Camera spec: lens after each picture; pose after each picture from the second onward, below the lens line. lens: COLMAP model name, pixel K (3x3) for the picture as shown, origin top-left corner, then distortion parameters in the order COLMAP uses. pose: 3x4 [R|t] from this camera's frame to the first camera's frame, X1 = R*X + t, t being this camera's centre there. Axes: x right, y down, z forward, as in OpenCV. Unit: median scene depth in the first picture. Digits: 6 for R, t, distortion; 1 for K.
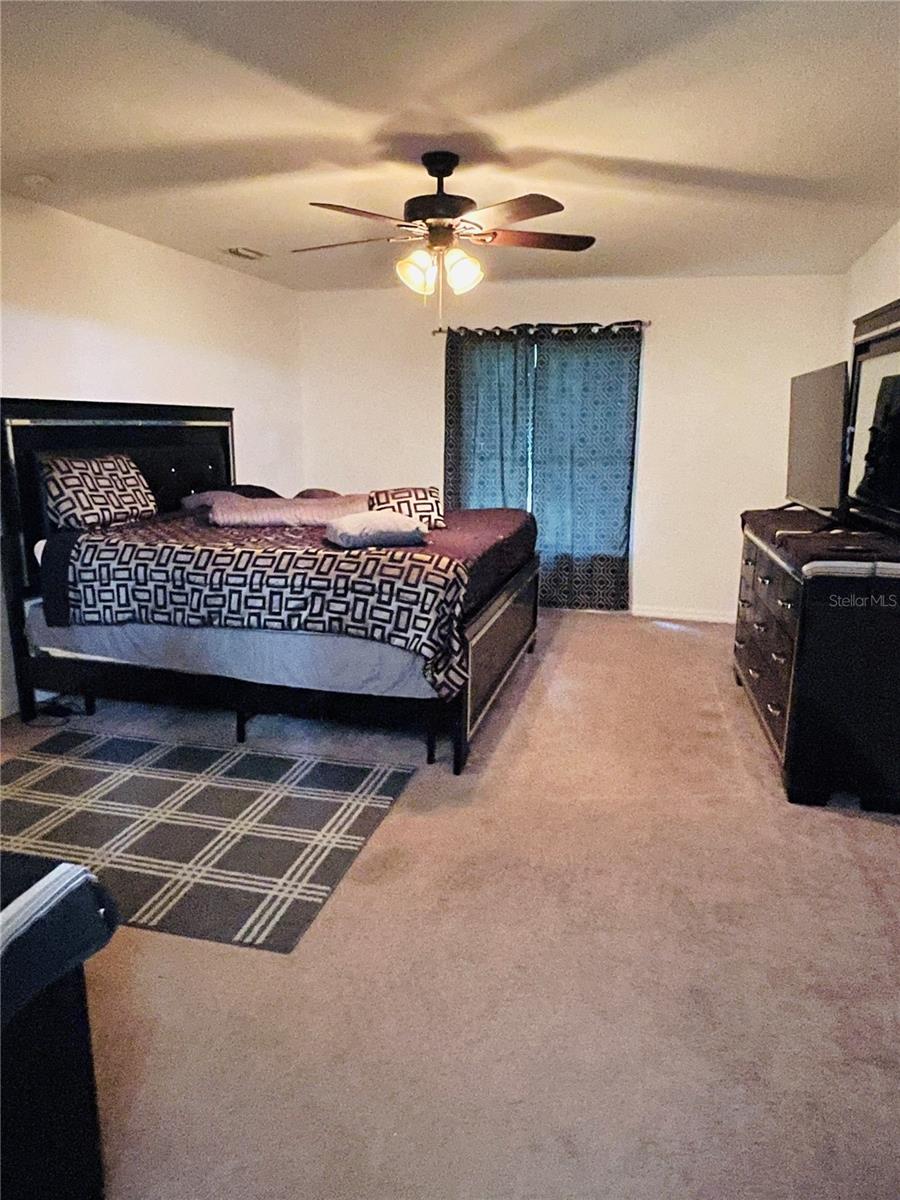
lens RADIAL K [[773.4, 0, 450.0], [0, 773.4, 600.0], [0, 0, 1]] dist [-0.002810, -0.000650]
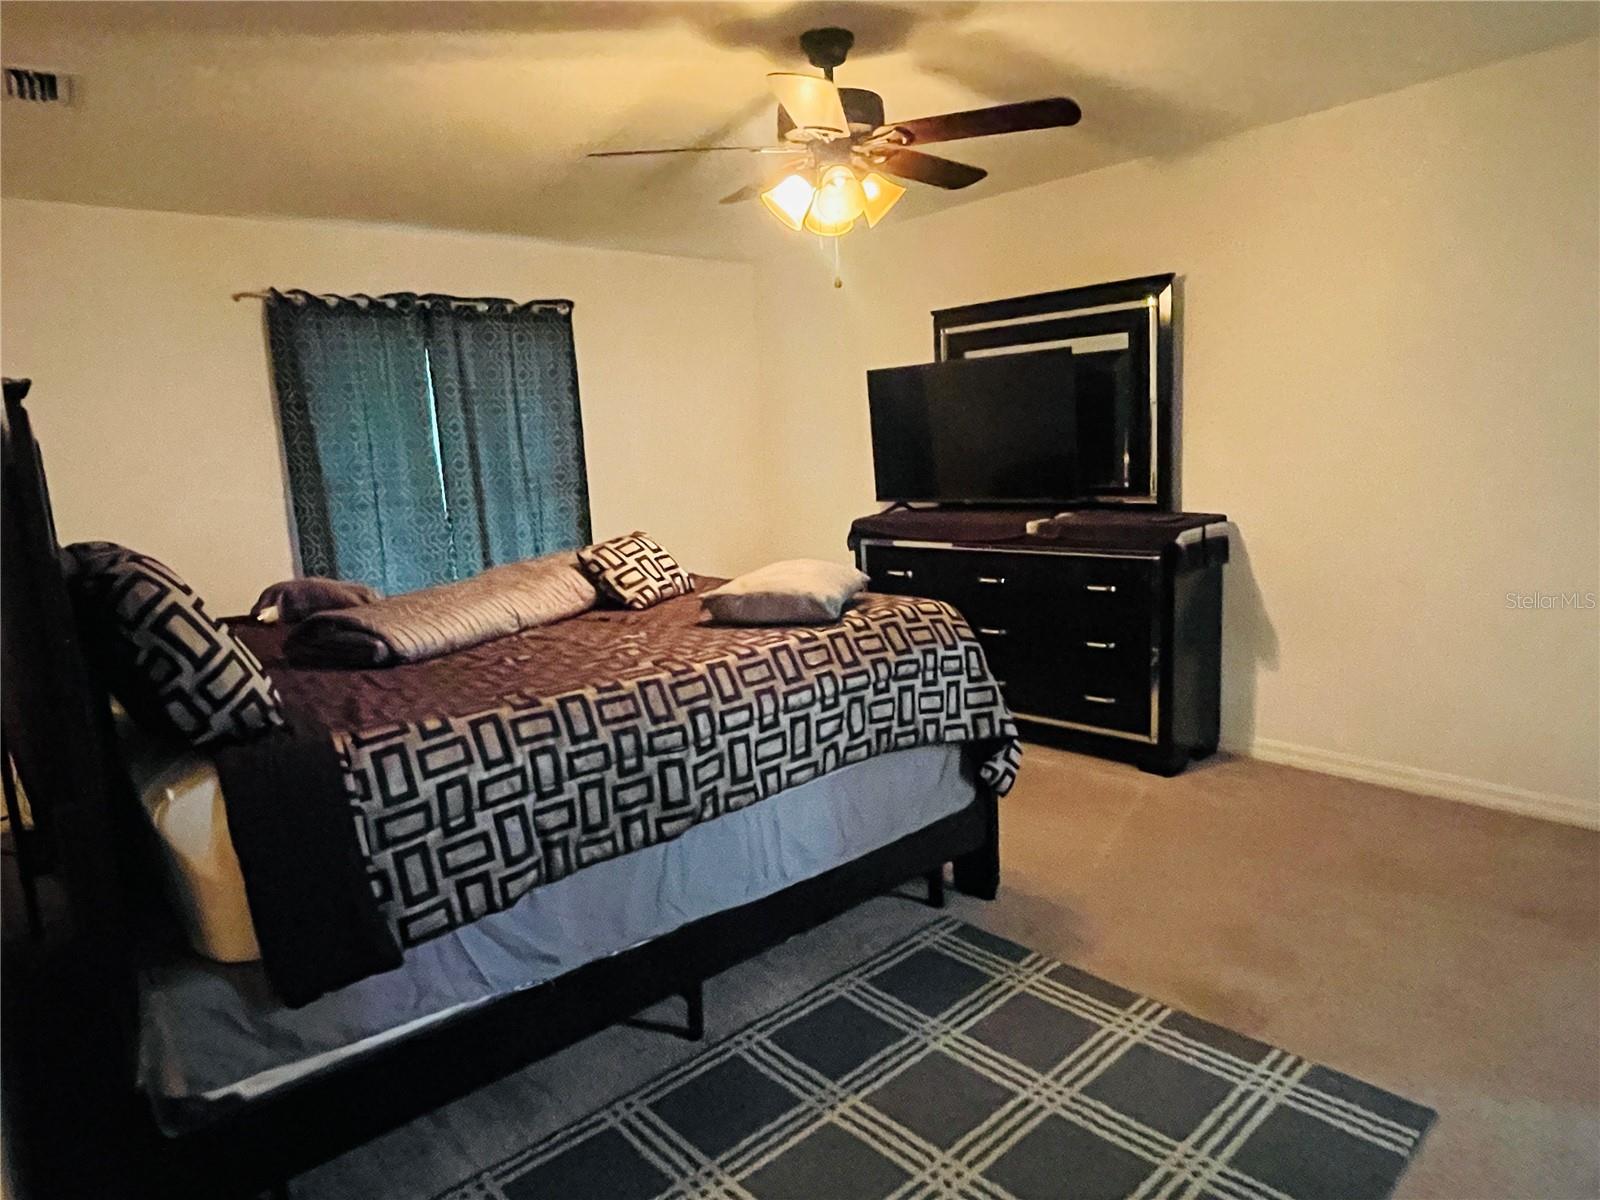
lens RADIAL K [[1003.6, 0, 779.4], [0, 1003.6, 593.1], [0, 0, 1]] dist [0.004631, -0.016342]
pose [[0.565061, -0.166783, 0.808016, -0.804816], [0.238185, 0.970632, 0.033781, -0.125861], [-0.789920, 0.173369, 0.588191, 0.560004]]
